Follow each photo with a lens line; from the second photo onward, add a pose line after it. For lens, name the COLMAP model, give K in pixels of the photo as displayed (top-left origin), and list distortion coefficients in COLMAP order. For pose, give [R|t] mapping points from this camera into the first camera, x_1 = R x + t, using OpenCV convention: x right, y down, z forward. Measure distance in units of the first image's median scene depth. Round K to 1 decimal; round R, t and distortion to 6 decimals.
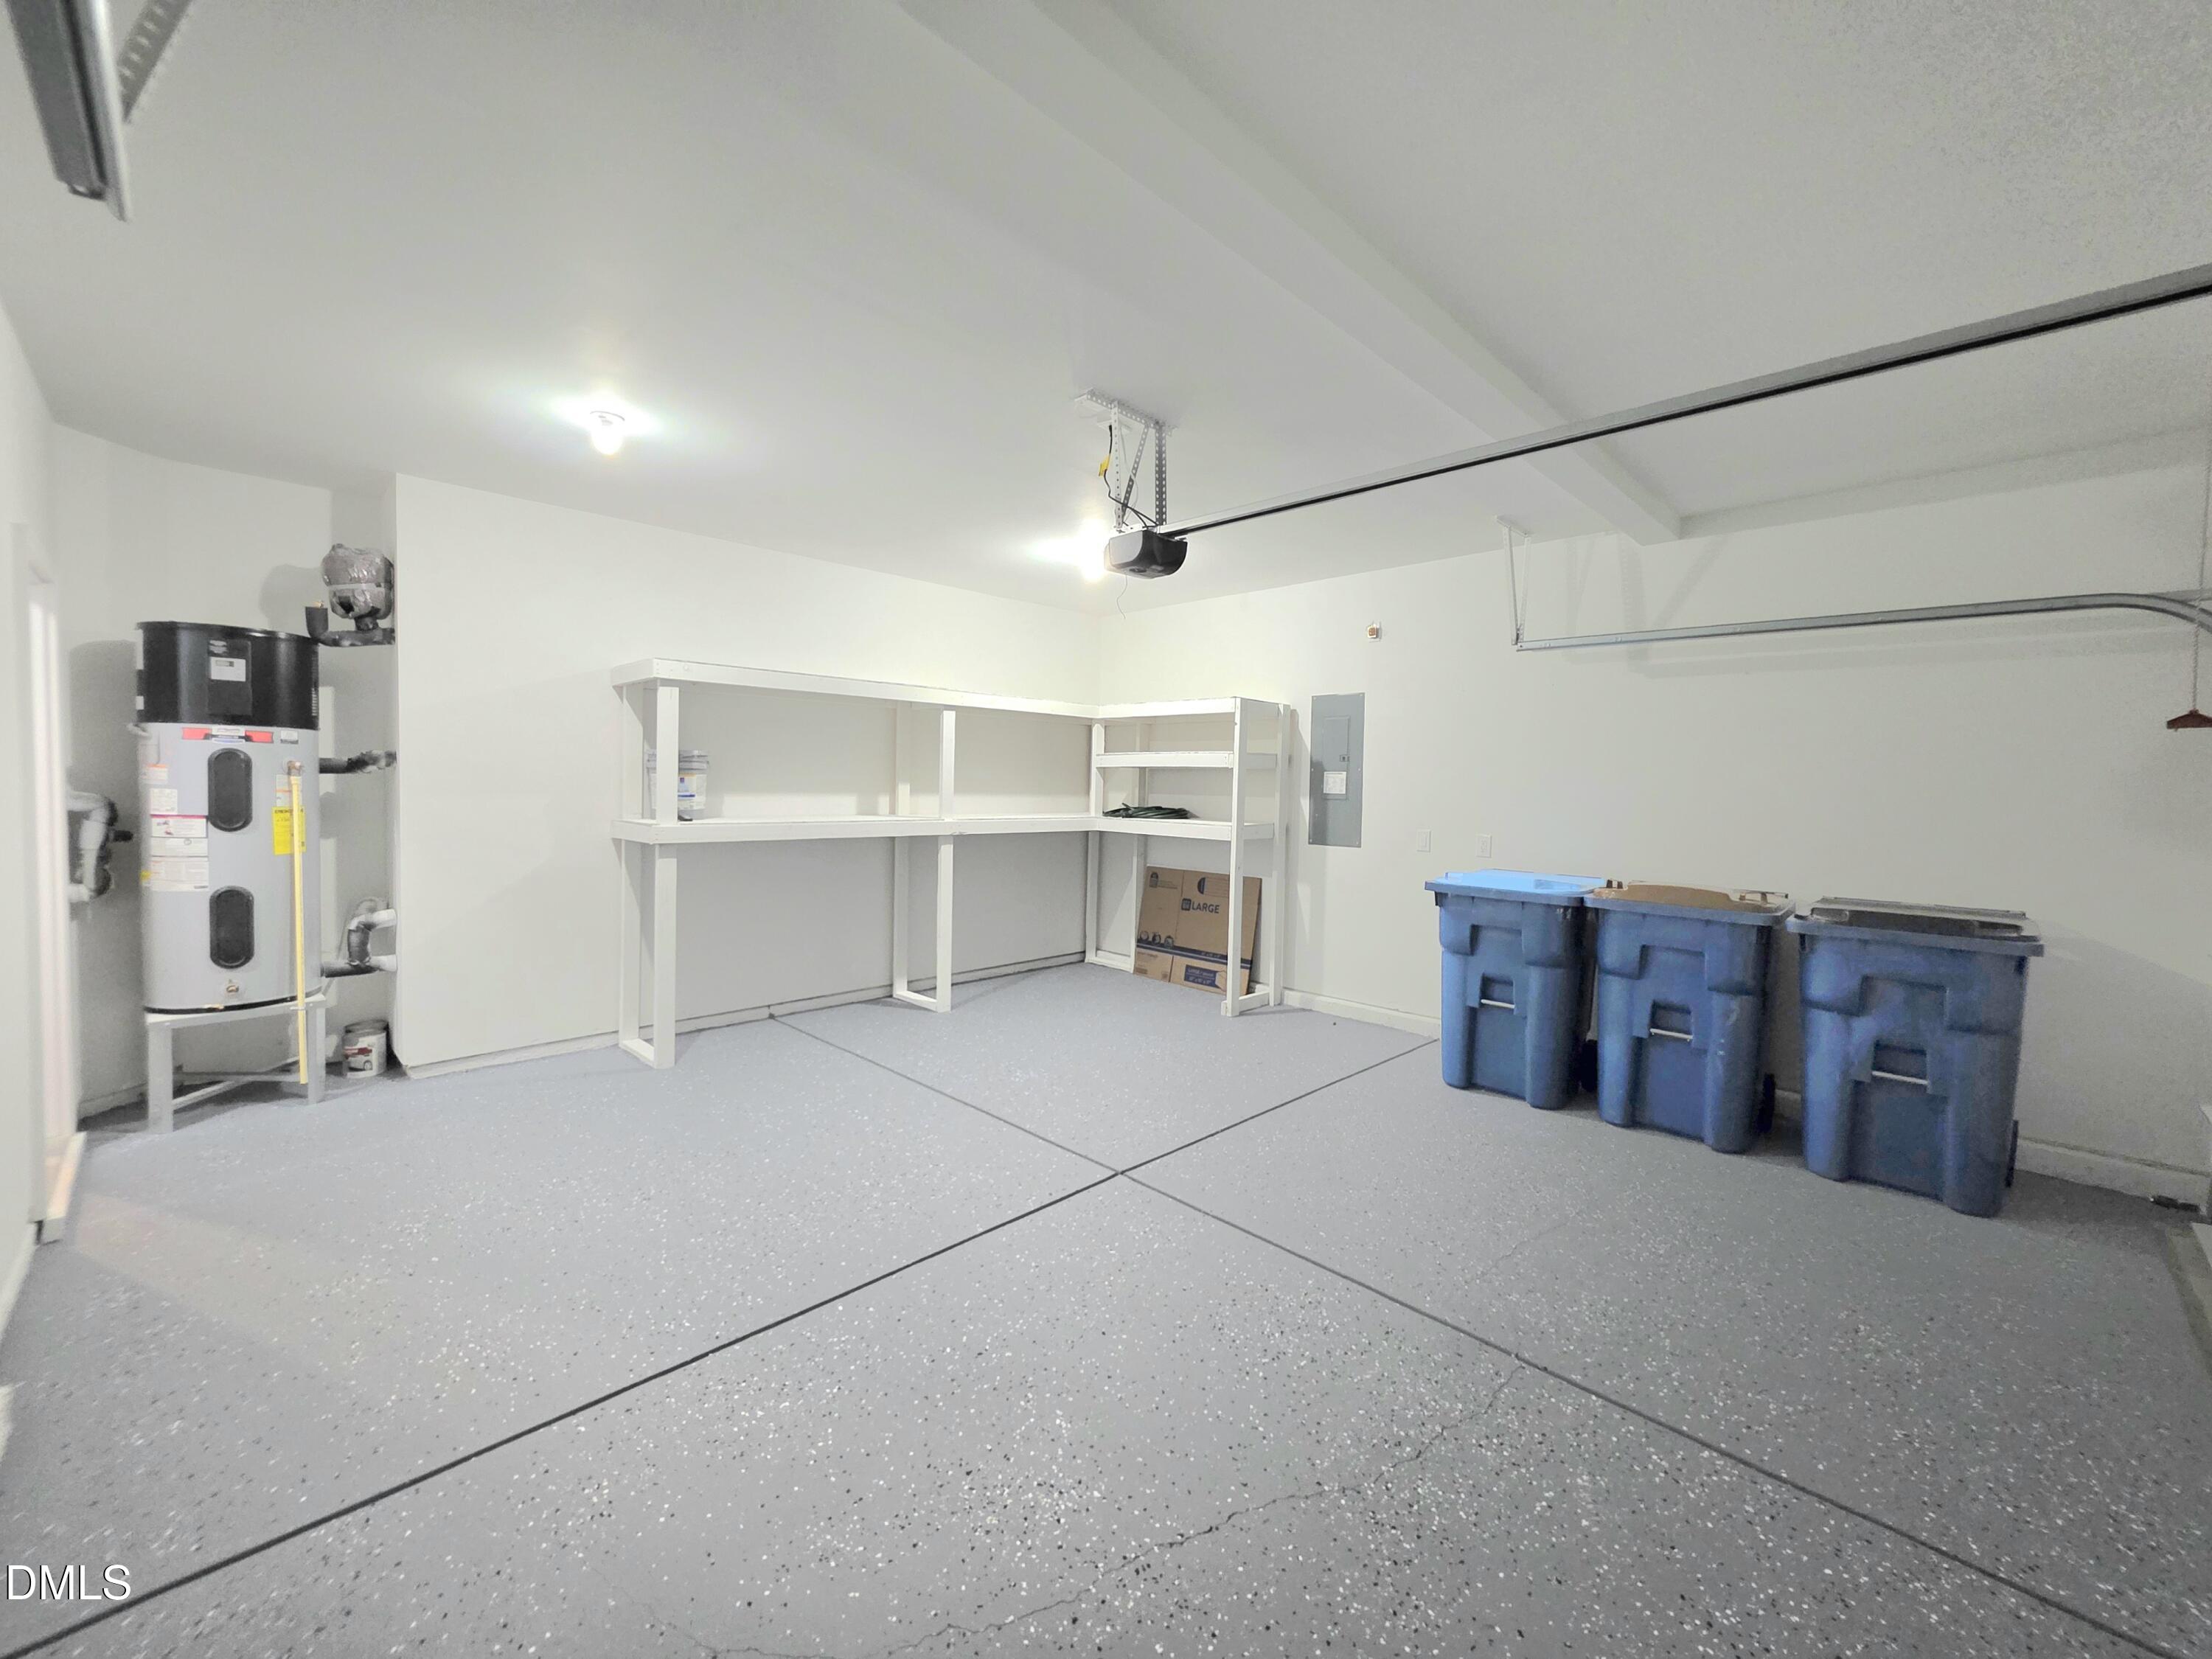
lens RADIAL K [[889.3, 0, 1110.0], [0, 889.3, 815.7], [0, 0, 1]] dist [0.003856, -0.002466]
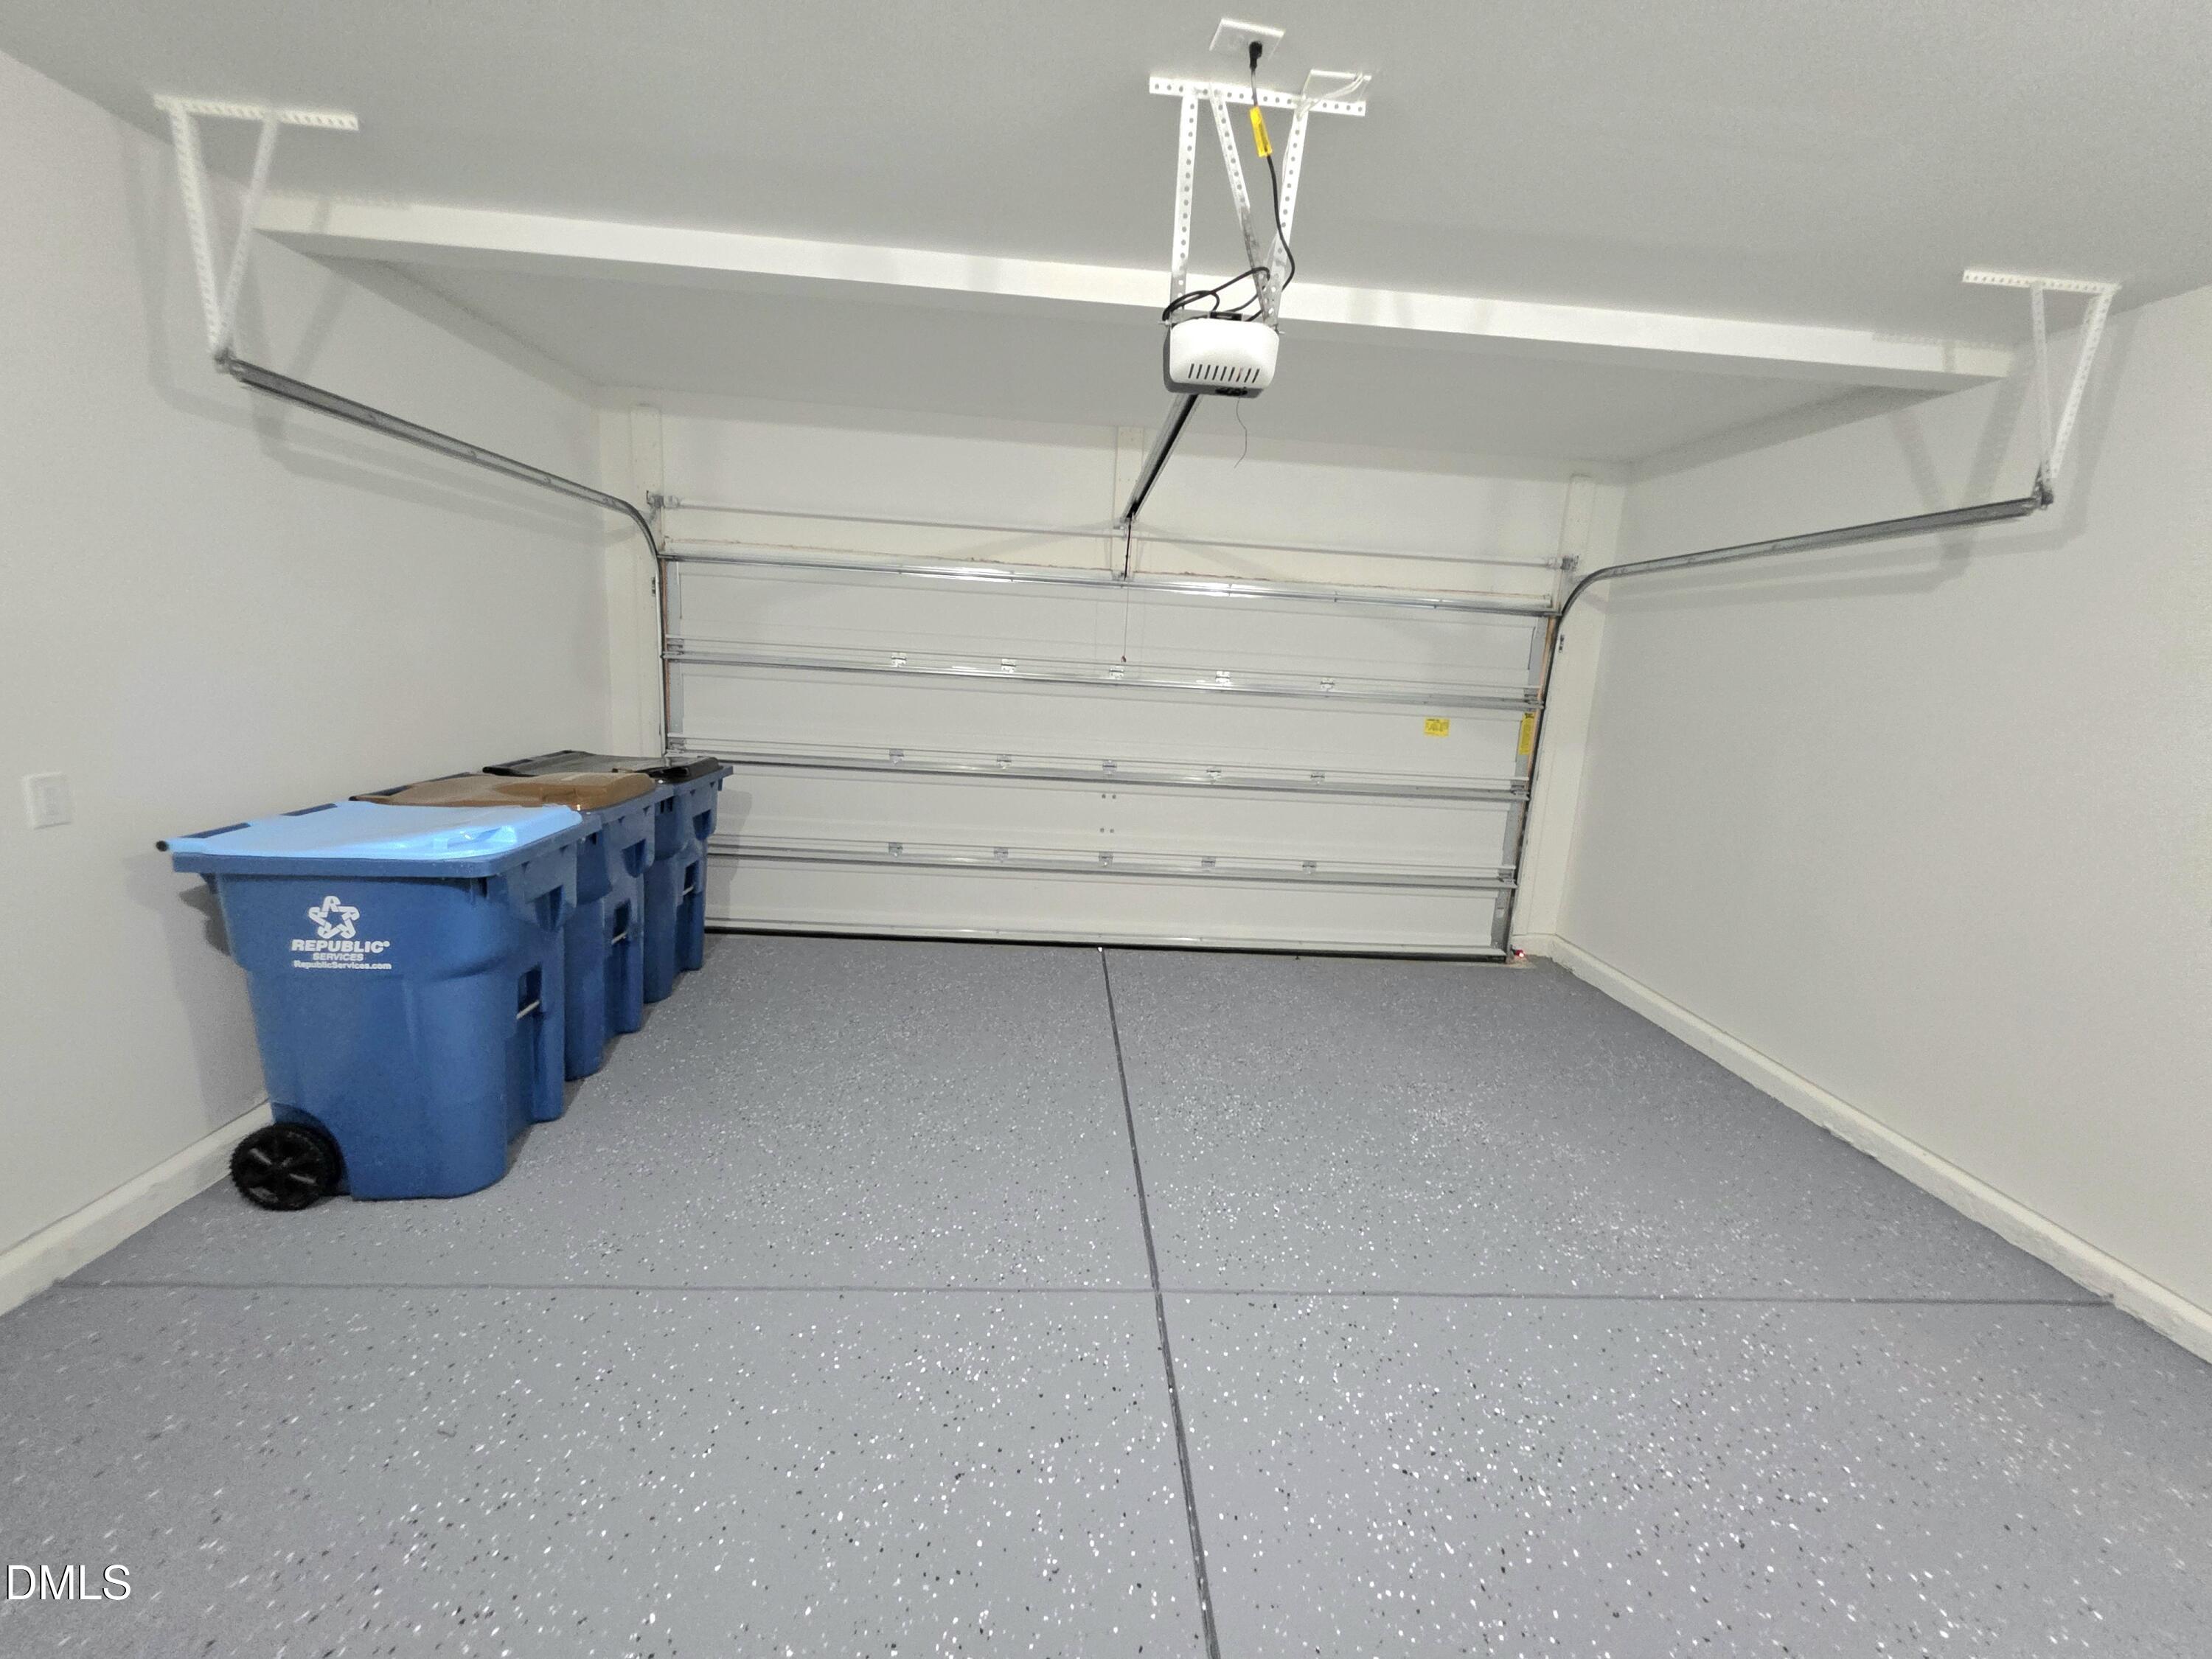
lens RADIAL K [[889.3, 0, 1110.0], [0, 889.3, 815.7], [0, 0, 1]] dist [0.003856, -0.002466]
pose [[-0.741661, -0.179863, 0.646211, -0.363145], [-0.044315, 0.974413, 0.220352, -0.118603], [-0.669310, 0.134789, -0.730655, 1.558966]]
